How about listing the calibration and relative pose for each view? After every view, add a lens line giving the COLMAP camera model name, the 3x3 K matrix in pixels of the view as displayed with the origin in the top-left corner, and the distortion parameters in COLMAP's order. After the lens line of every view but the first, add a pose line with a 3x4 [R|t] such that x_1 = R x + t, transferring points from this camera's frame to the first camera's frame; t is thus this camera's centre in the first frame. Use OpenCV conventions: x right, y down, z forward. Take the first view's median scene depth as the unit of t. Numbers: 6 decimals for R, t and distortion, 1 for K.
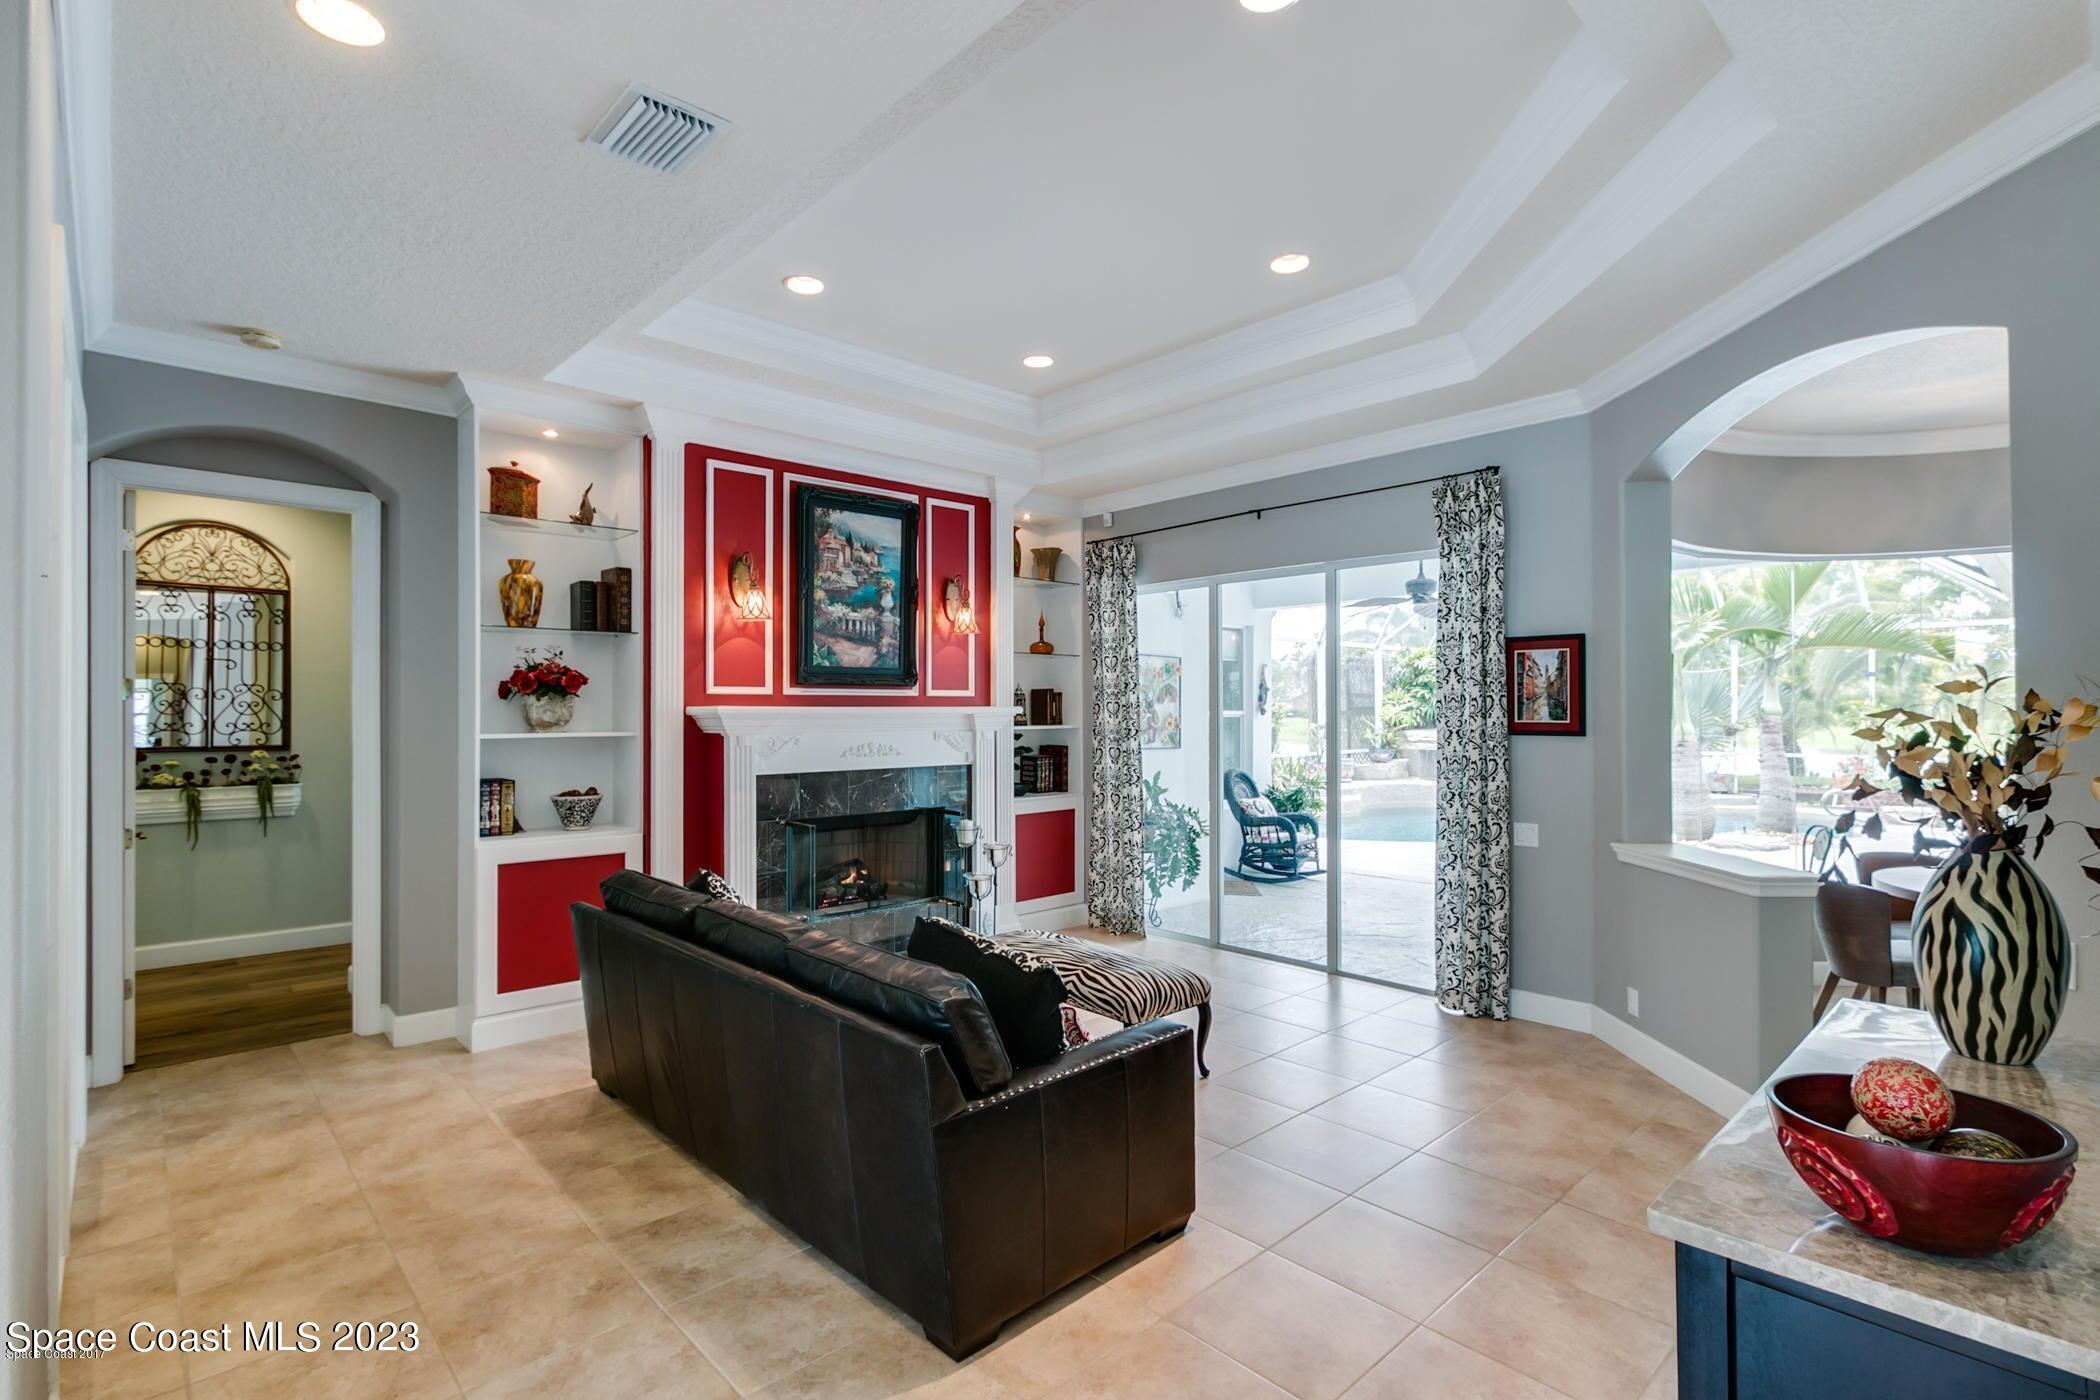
lens RADIAL K [[990.6, 0, 1027.2], [0, 990.6, 701.8], [0, 0, 1]] dist [-0.000515, -0.000148]
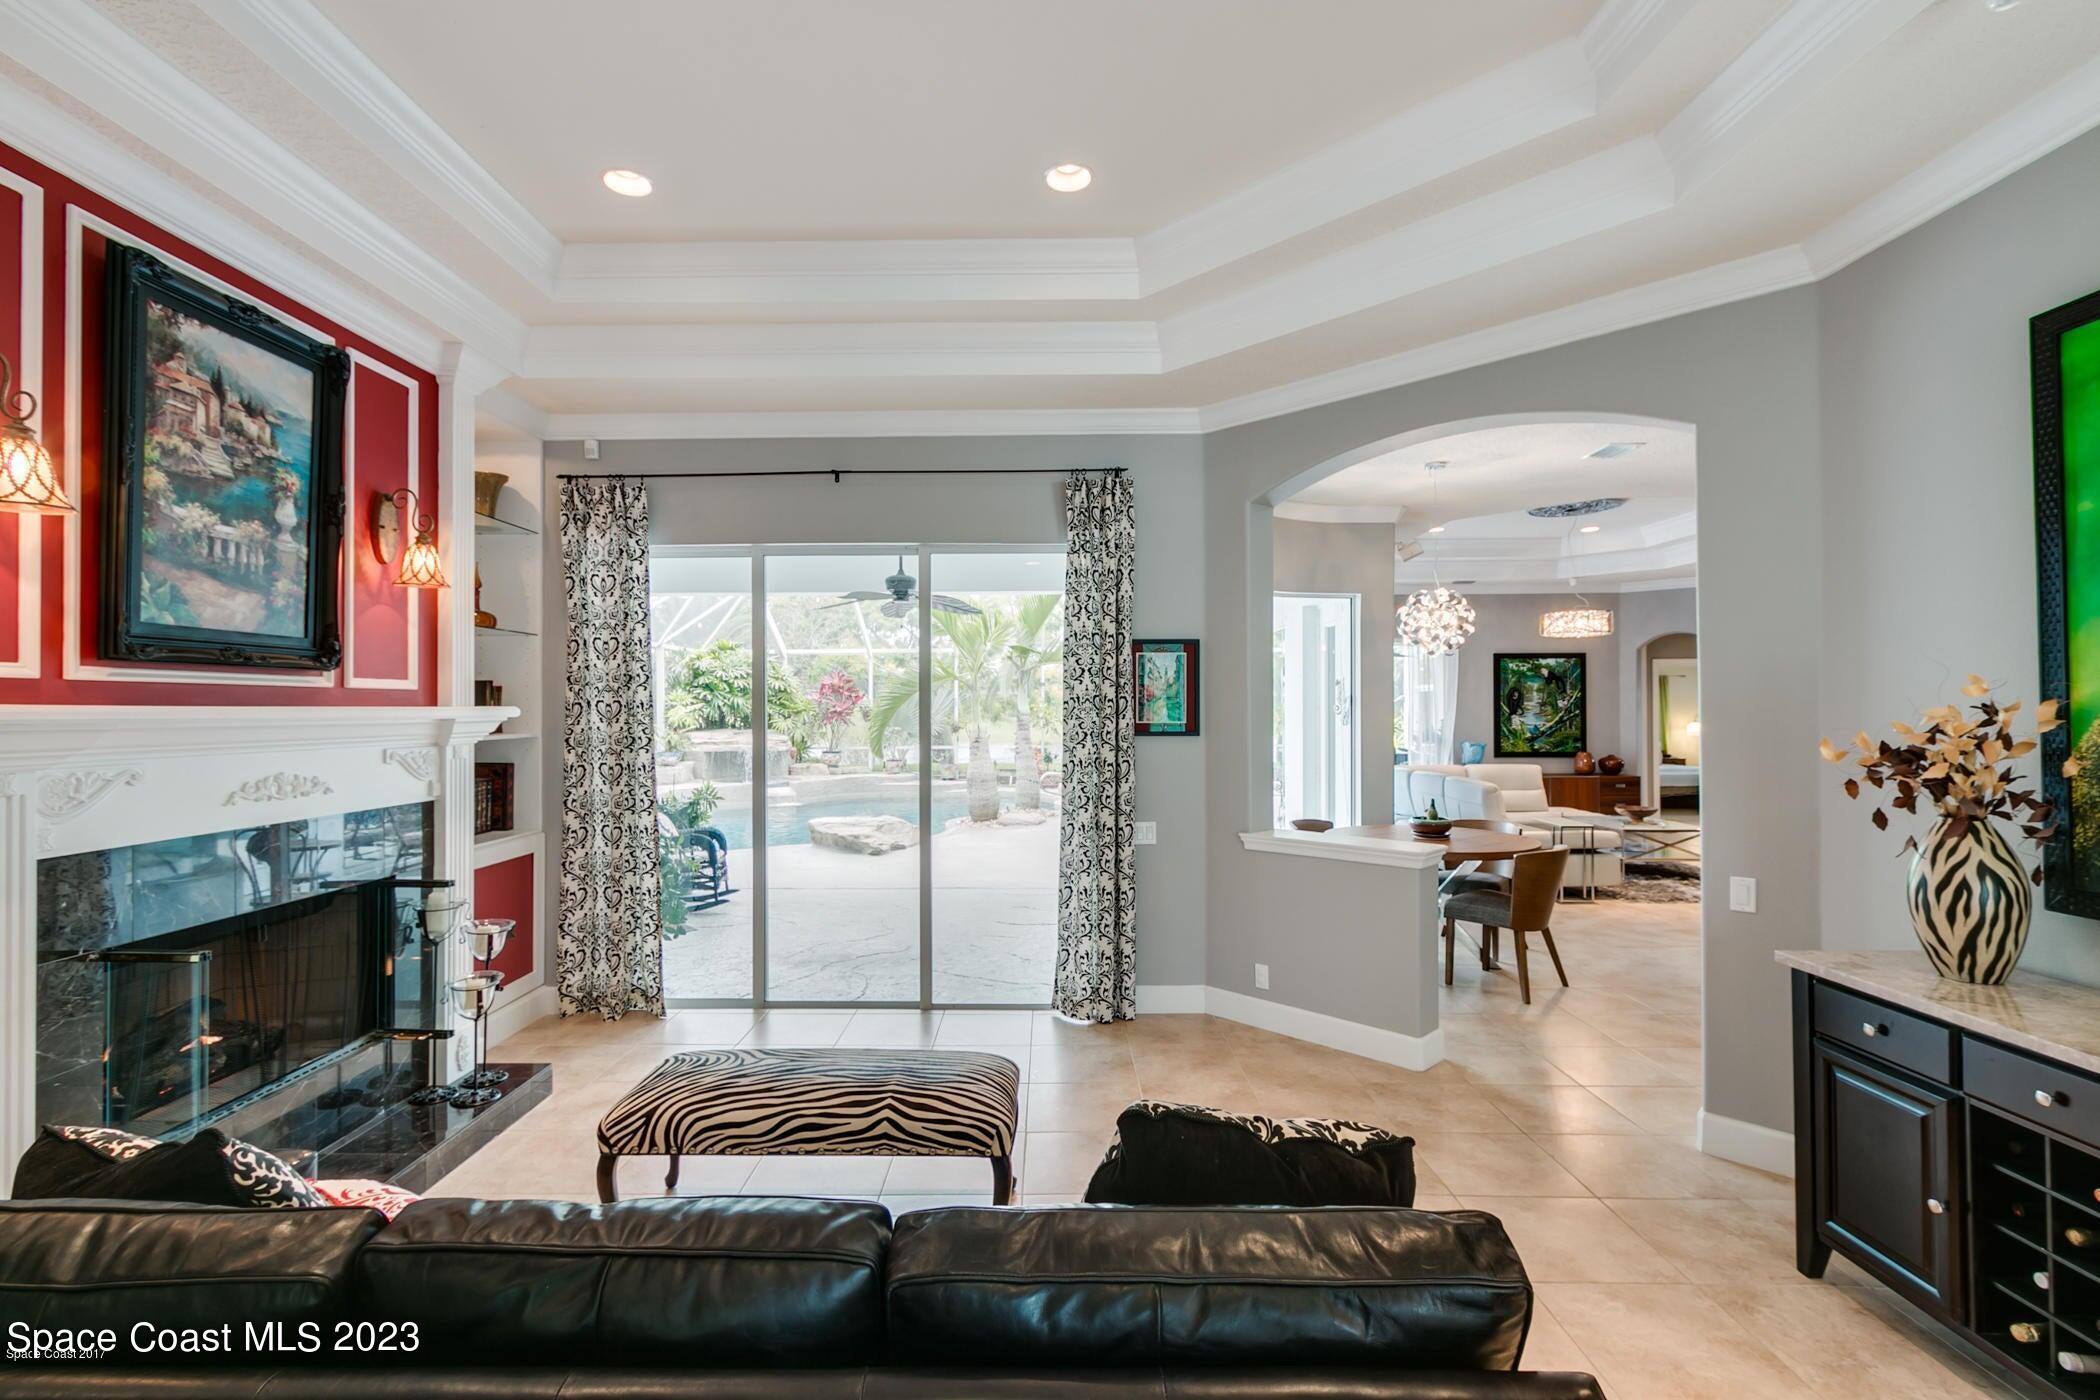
lens RADIAL K [[959.3, 0, 1051.4], [0, 959.3, 703.7], [0, 0, 1]] dist [0.000116, -0.001137]
pose [[0.682061, 0.004770, 0.731280, -0.232860], [-0.004865, 0.999986, -0.001985, 0.002477], [-0.731279, -0.002203, 0.682075, 0.317254]]
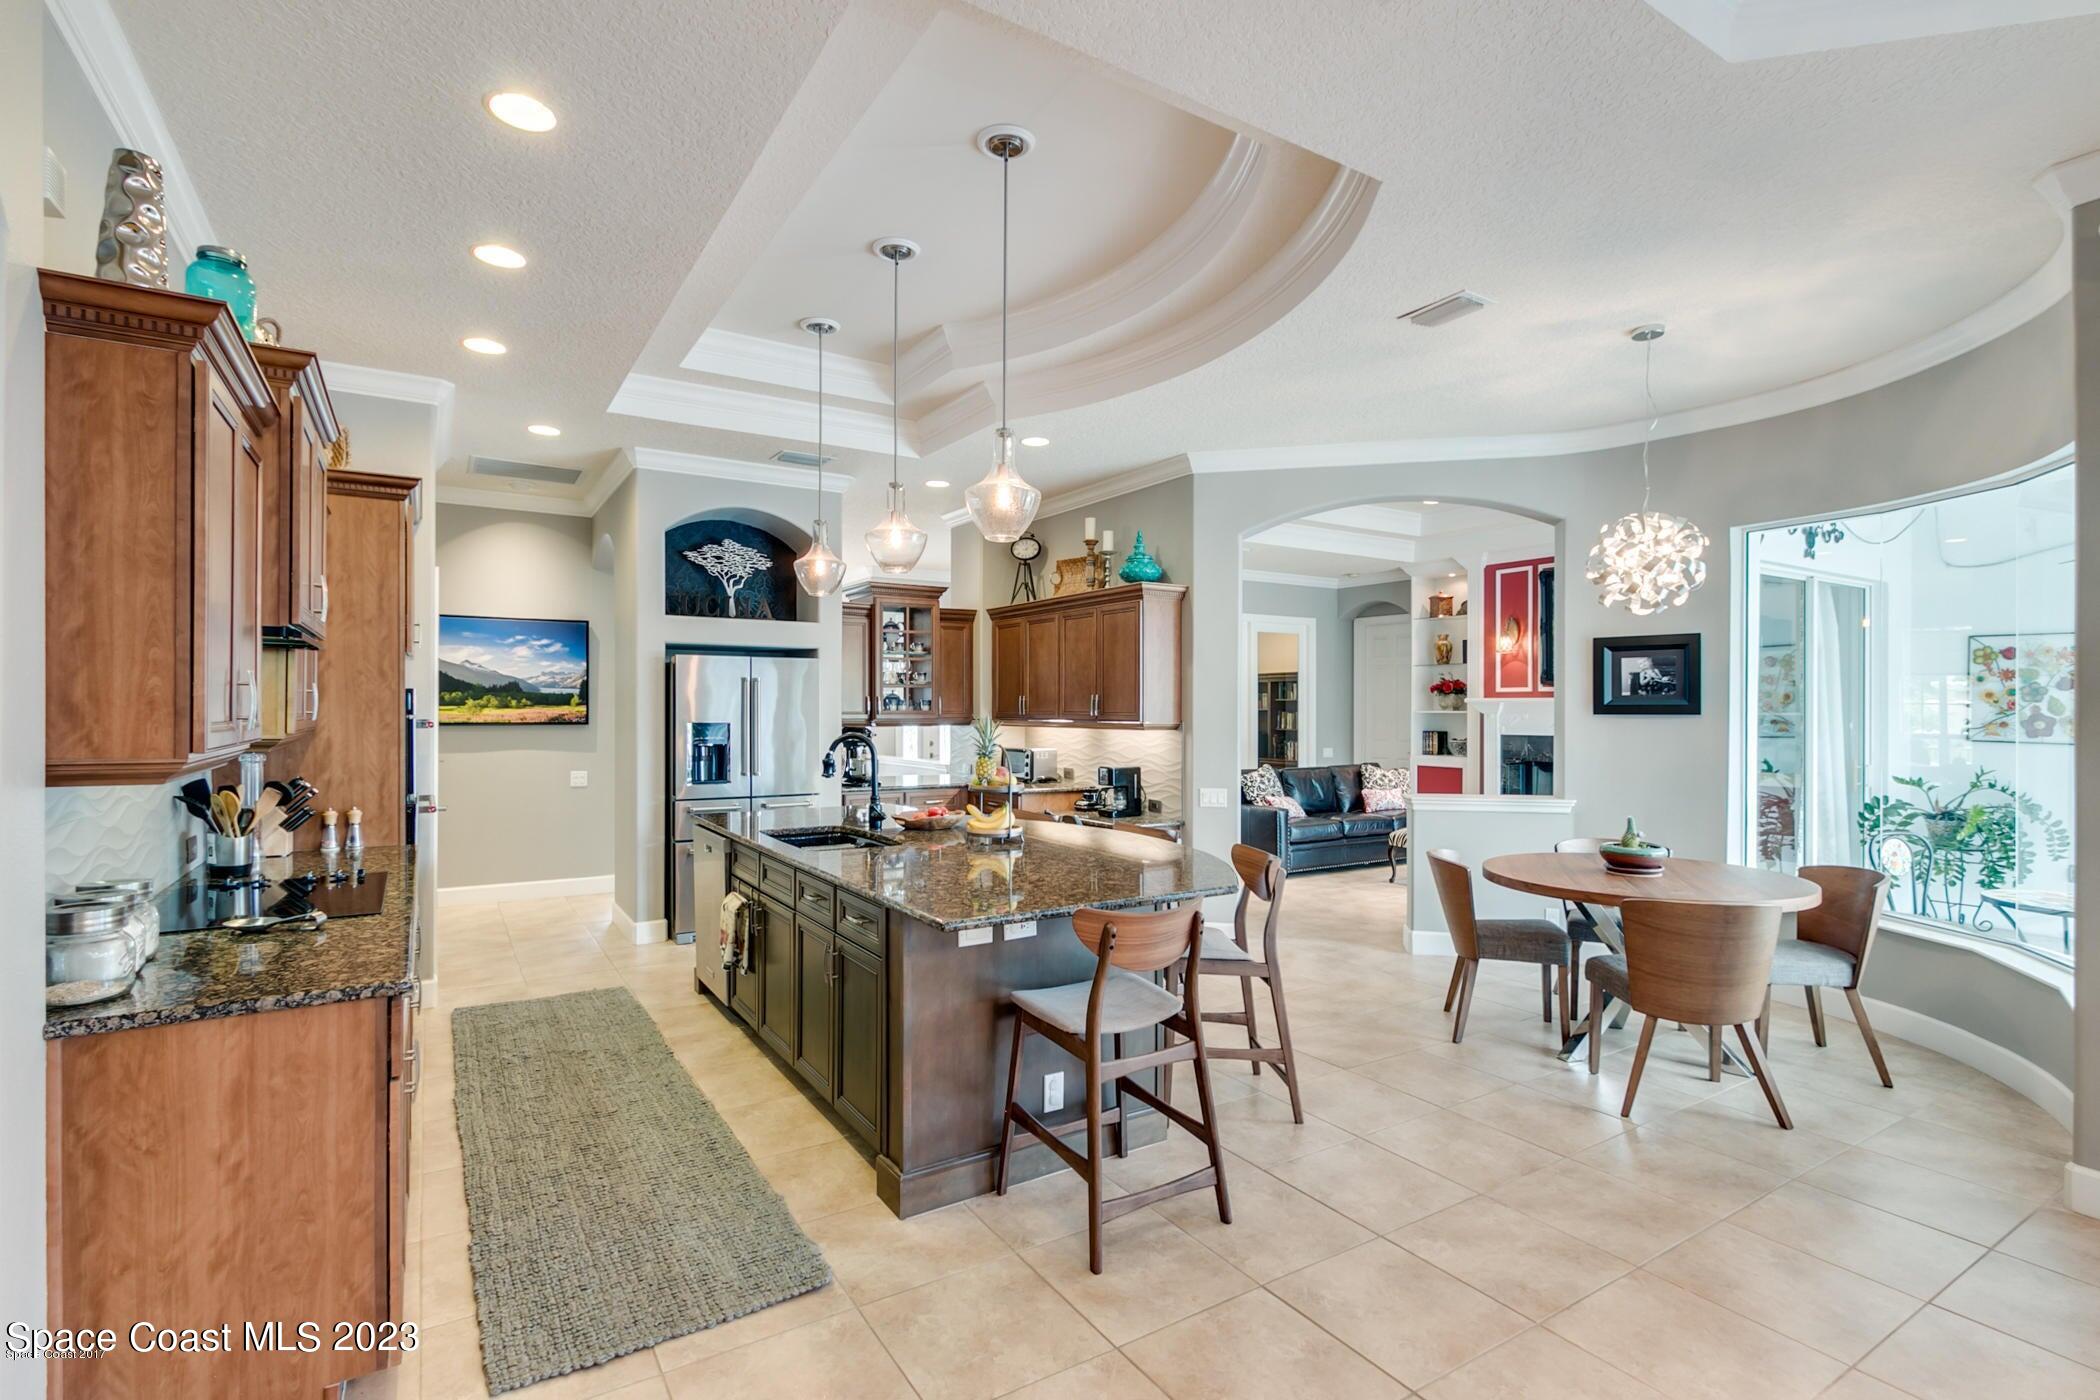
lens RADIAL K [[959.8, 0, 1045.8], [0, 959.8, 723.3], [0, 0, 1]] dist [0.000692, -0.000132]
pose [[-0.180466, 0.012155, -0.983506, 1.431201], [0.009198, 0.999901, 0.010670, 0.021018], [0.983538, -0.007120, -0.180559, 0.399826]]
